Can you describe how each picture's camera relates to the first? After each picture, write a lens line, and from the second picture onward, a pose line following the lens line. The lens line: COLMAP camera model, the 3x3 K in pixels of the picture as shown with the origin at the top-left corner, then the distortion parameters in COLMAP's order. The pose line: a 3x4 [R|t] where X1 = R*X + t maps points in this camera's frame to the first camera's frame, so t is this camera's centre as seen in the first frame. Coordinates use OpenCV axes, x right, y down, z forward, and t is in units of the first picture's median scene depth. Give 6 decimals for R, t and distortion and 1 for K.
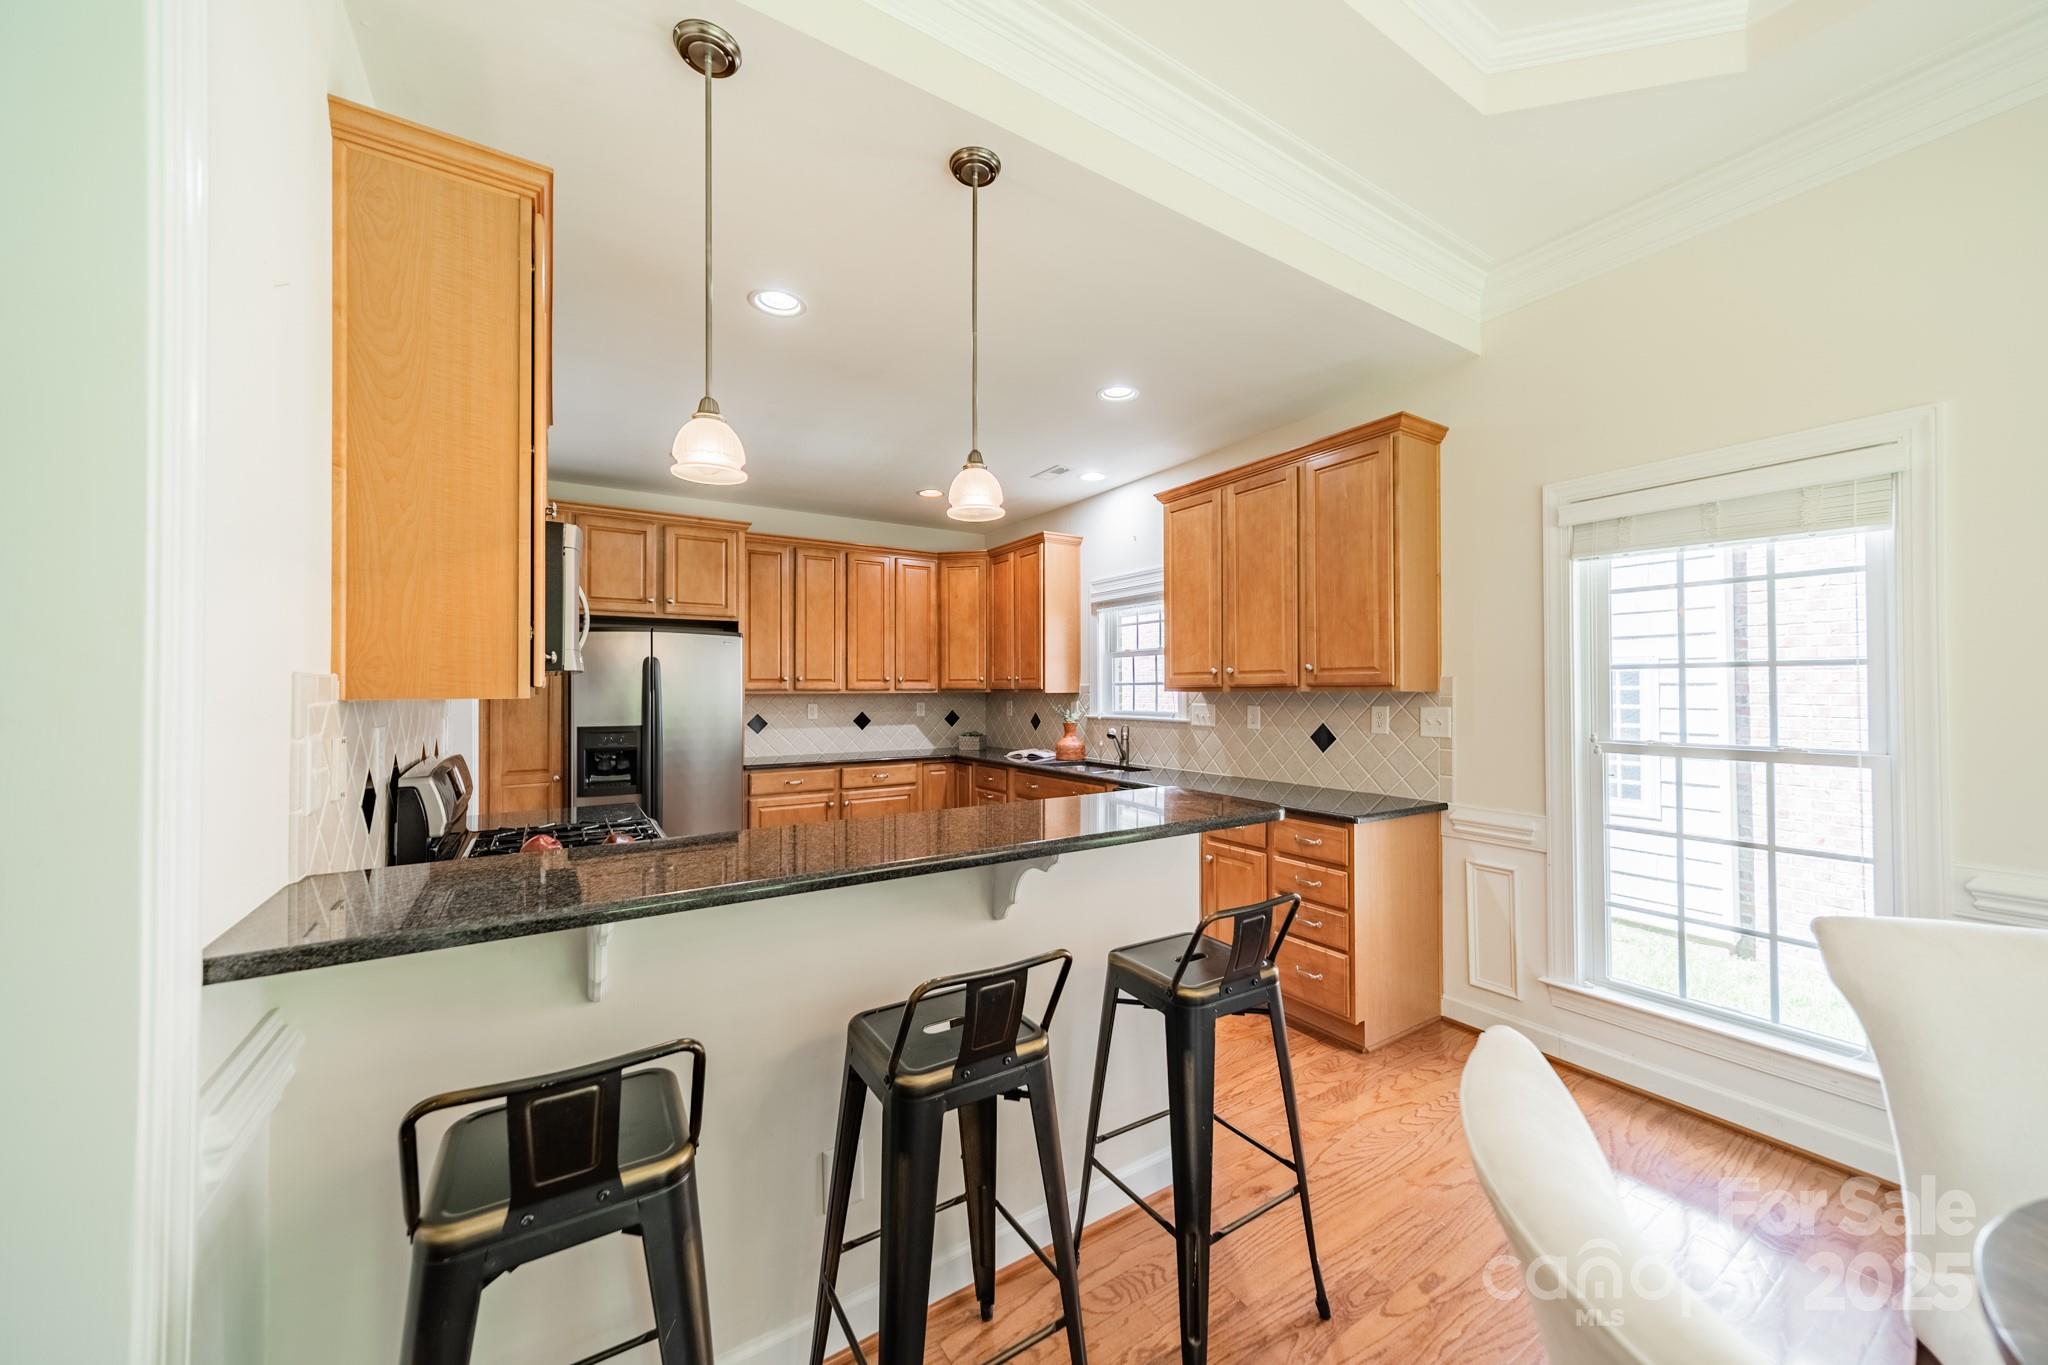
lens RADIAL K [[734.0, 0, 1030.5], [0, 734.0, 680.5], [0, 0, 1]] dist [0.008834, -0.000343]
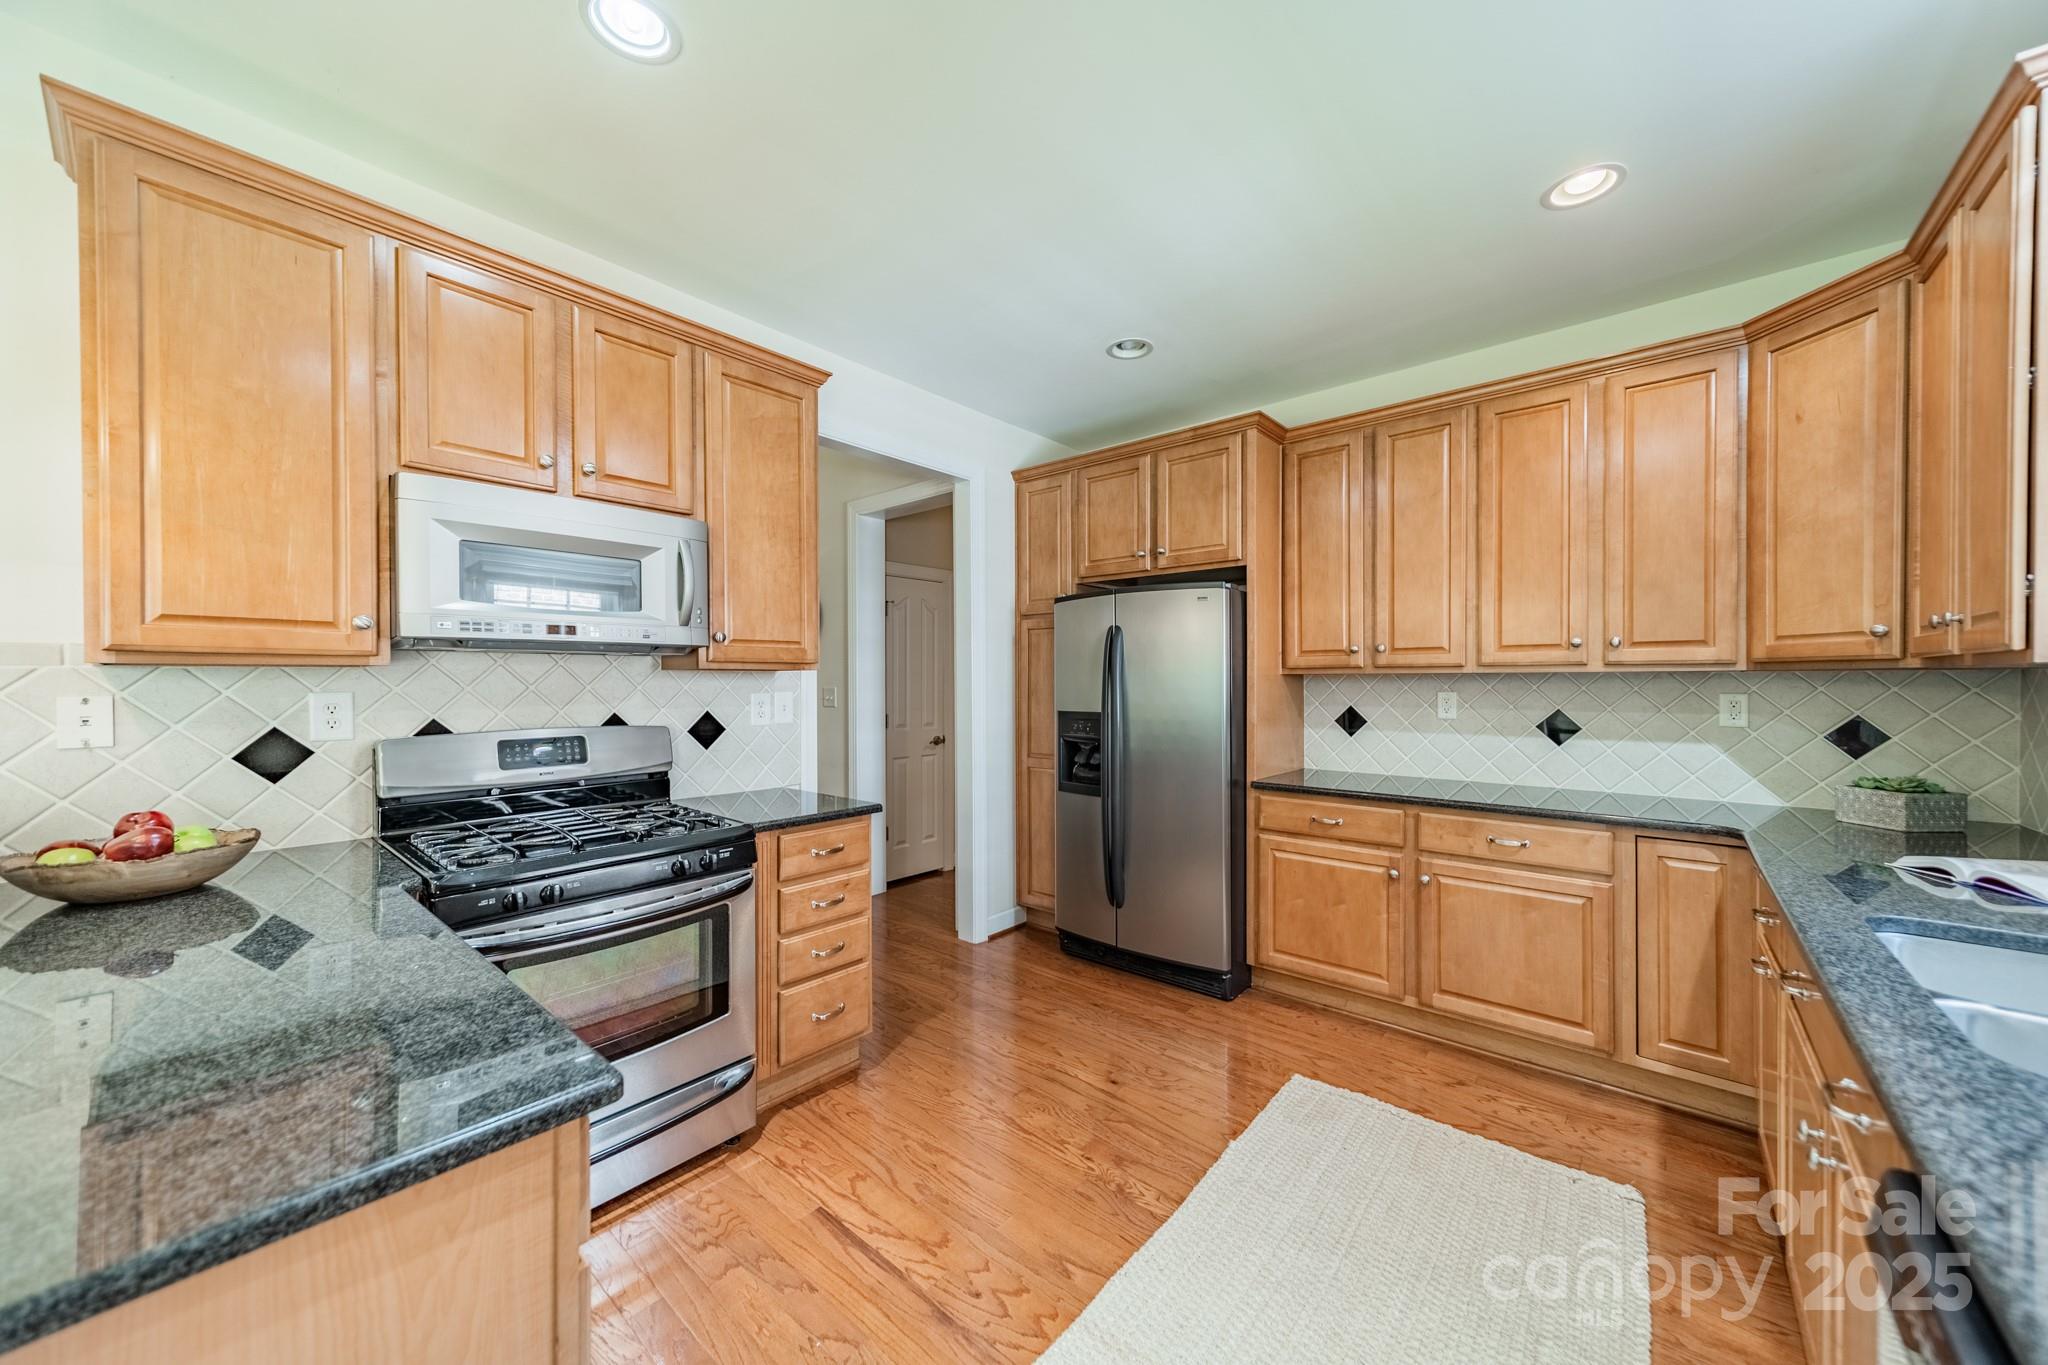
lens RADIAL K [[734.0, 0, 1030.5], [0, 734.0, 680.5], [0, 0, 1]] dist [0.008834, -0.000343]
pose [[0.286476, 0.000455, -0.958087, 0.169472], [0.010928, 0.999933, 0.003743, 0.018201], [0.958025, -0.011542, 0.286452, 0.556424]]
